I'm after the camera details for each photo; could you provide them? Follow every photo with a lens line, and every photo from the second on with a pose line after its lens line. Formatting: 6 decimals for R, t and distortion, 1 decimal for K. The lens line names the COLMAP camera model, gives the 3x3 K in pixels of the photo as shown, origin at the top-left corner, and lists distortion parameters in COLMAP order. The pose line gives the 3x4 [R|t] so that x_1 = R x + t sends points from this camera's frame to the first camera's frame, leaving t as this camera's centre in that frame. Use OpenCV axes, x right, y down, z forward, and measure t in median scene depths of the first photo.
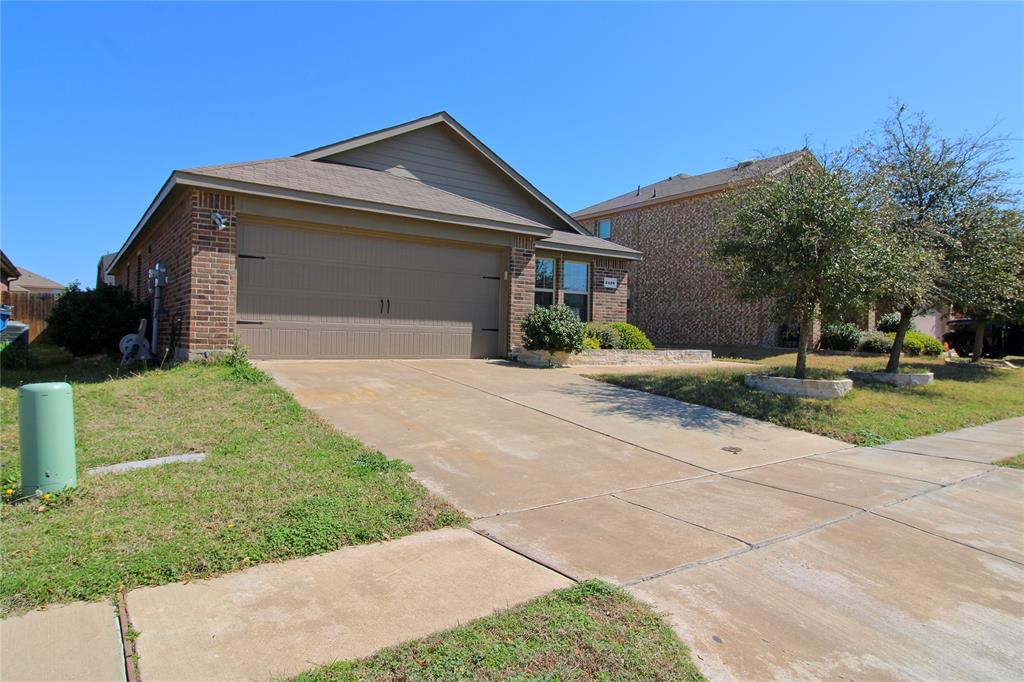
lens RADIAL K [[633.2, 0, 515.0], [0, 633.2, 346.4], [0, 0, 1]] dist [0.005627, 0.000407]
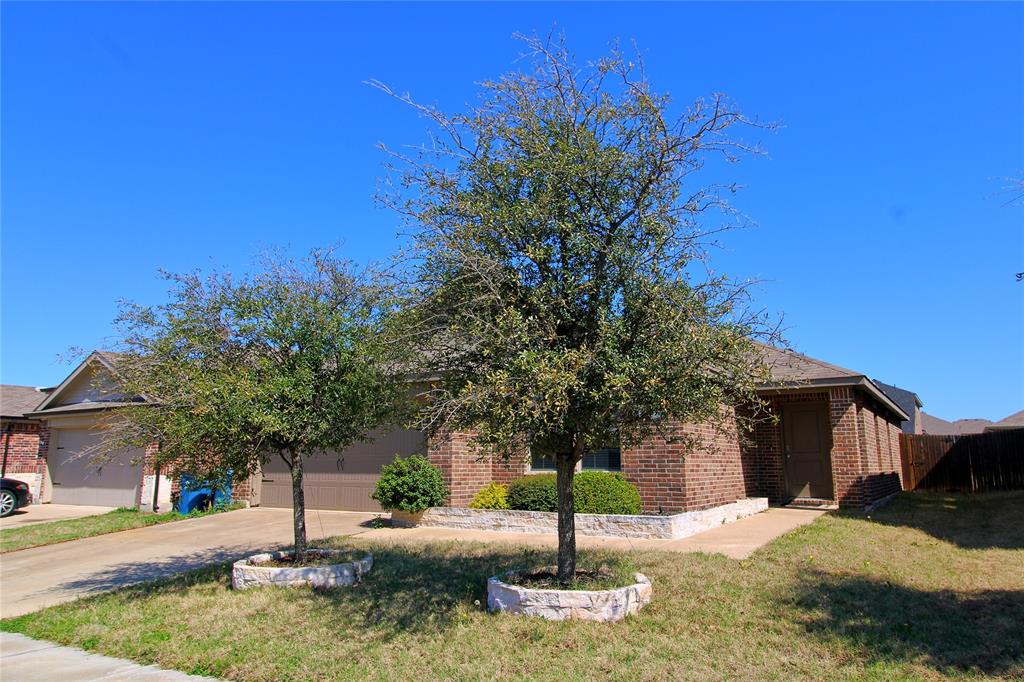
lens RADIAL K [[694.3, 0, 514.7], [0, 694.3, 341.8], [0, 0, 1]] dist [0.004968, 0.005826]
pose [[0.378018, -0.181688, -0.907795, 1.006469], [-0.005535, 0.980093, -0.198463, -0.027913], [0.925782, 0.080047, 0.369487, 0.721132]]
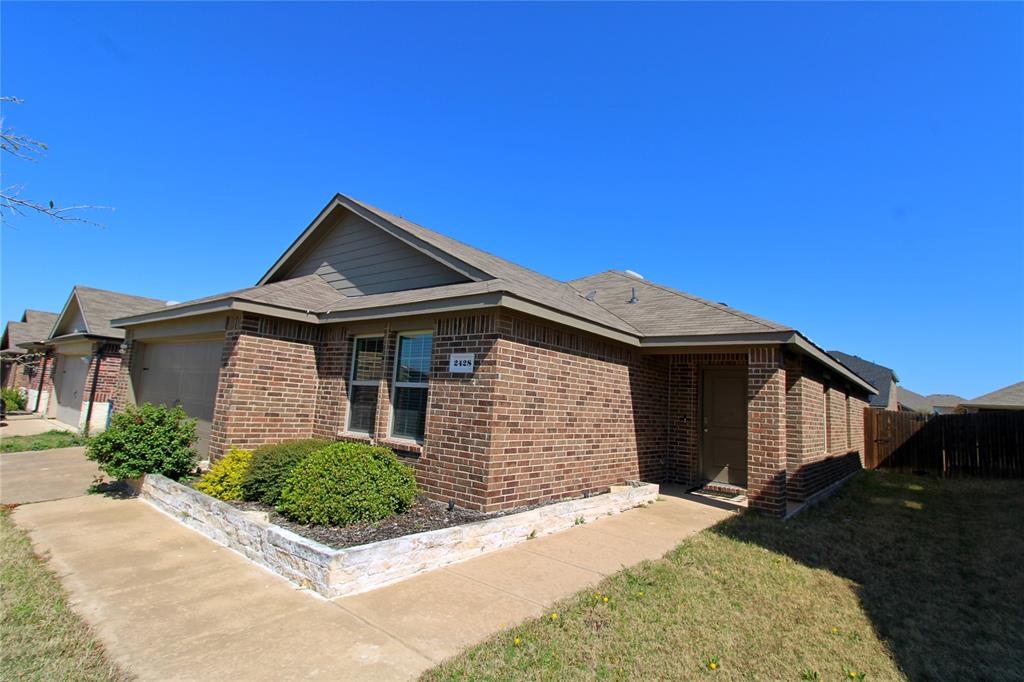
lens RADIAL K [[512.6, 0, 507.3], [0, 512.6, 336.1], [0, 0, 1]] dist [-0.004893, -0.003140]
pose [[0.261016, -0.128477, -0.956747, 0.689323], [-0.073600, 0.985570, -0.152427, -0.077034], [0.962525, 0.110202, 0.247794, 1.164963]]
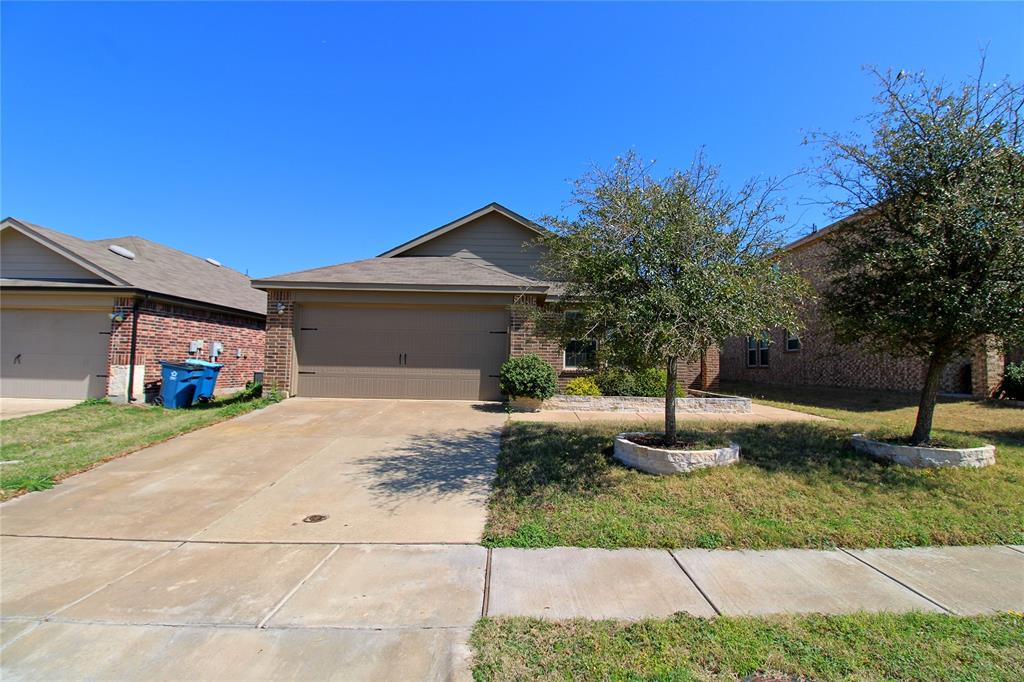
lens RADIAL K [[477.7, 0, 512.9], [0, 477.7, 340.0], [0, 0, 1]] dist [-0.010520, -0.004434]
pose [[0.805120, -0.035250, -0.592063, 0.514974], [-0.010511, 0.997227, -0.073667, -0.027880], [0.593019, 0.065534, 0.802517, 0.295050]]
